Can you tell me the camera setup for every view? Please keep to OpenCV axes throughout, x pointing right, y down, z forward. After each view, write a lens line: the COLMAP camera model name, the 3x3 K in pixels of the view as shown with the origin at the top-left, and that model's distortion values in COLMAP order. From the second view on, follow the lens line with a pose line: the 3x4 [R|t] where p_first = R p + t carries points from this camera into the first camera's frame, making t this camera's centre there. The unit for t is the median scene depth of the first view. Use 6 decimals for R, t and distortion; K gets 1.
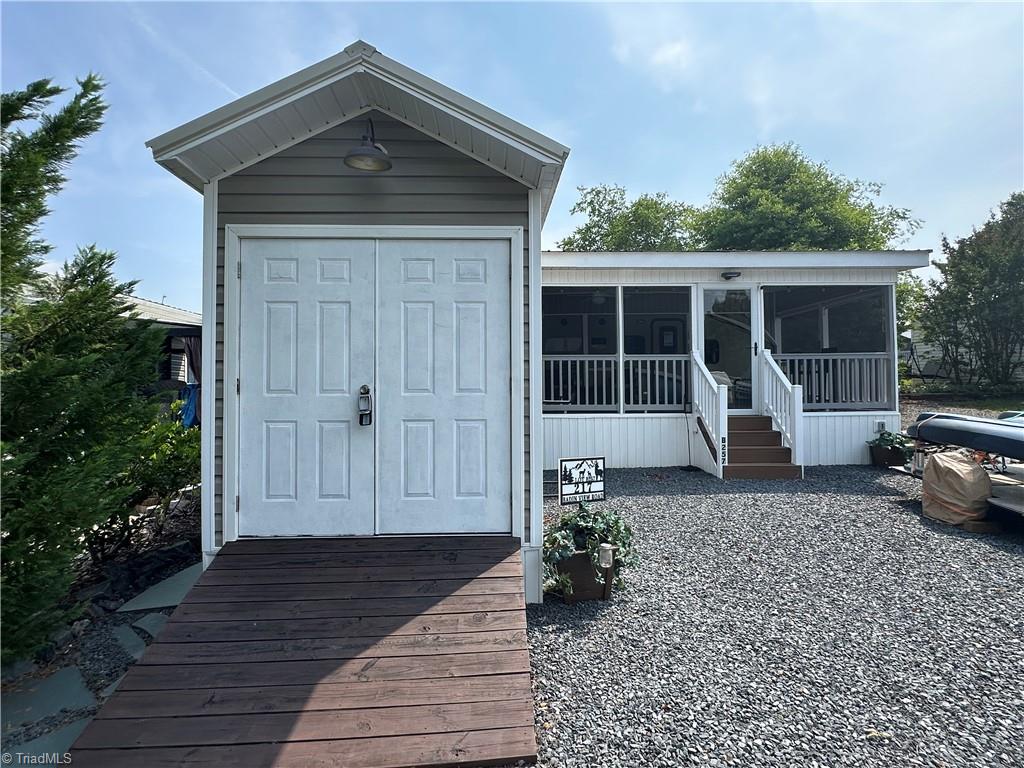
lens RADIAL K [[559.7, 0, 512.0], [0, 559.7, 384.0], [0, 0, 1]] dist [0.002356, 0.001977]
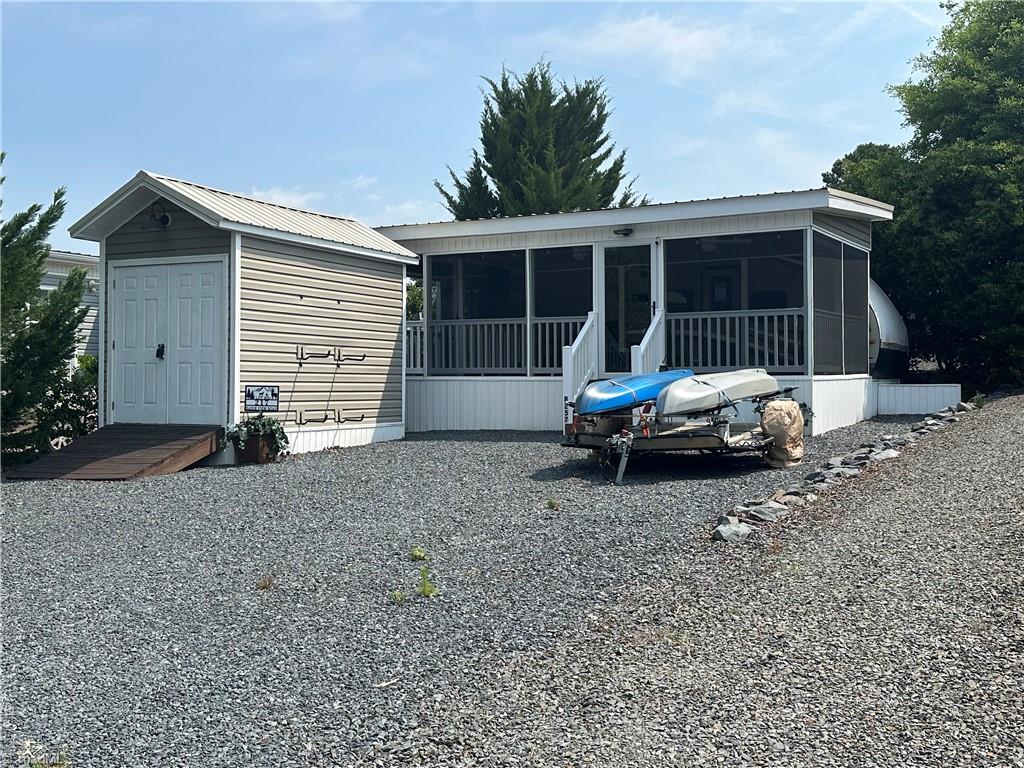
lens RADIAL K [[1109.7, 0, 512.0], [0, 1109.7, 384.0], [0, 0, 1]] dist [0.160798, -0.331297]
pose [[0.865827, 0.008489, -0.500271, 1.322242], [0.000531, 0.999840, 0.017884, 0.035087], [0.500343, -0.015750, 0.865684, -0.837277]]
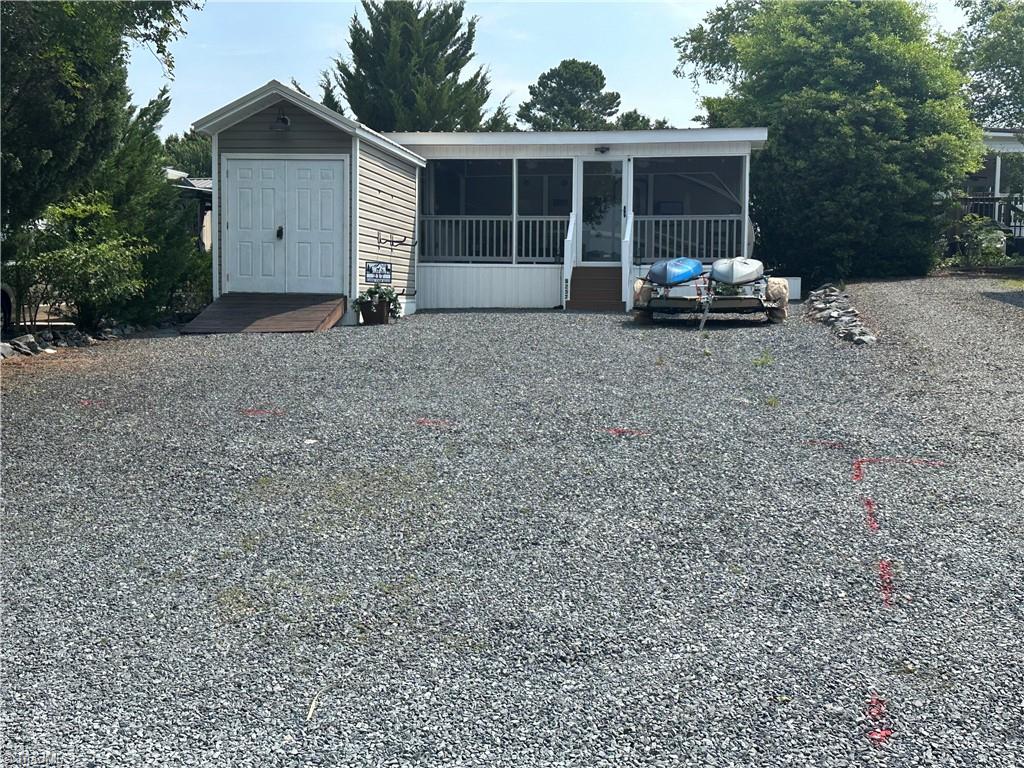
lens RADIAL K [[1218.4, 0, 527.2], [0, 1218.4, 380.8], [0, 0, 1]] dist [0.131520, -0.029328]
pose [[0.981330, 0.032045, -0.189645, 0.840427], [-0.016912, 0.996580, 0.080880, 0.103472], [0.191588, -0.076163, 0.978516, -1.859911]]
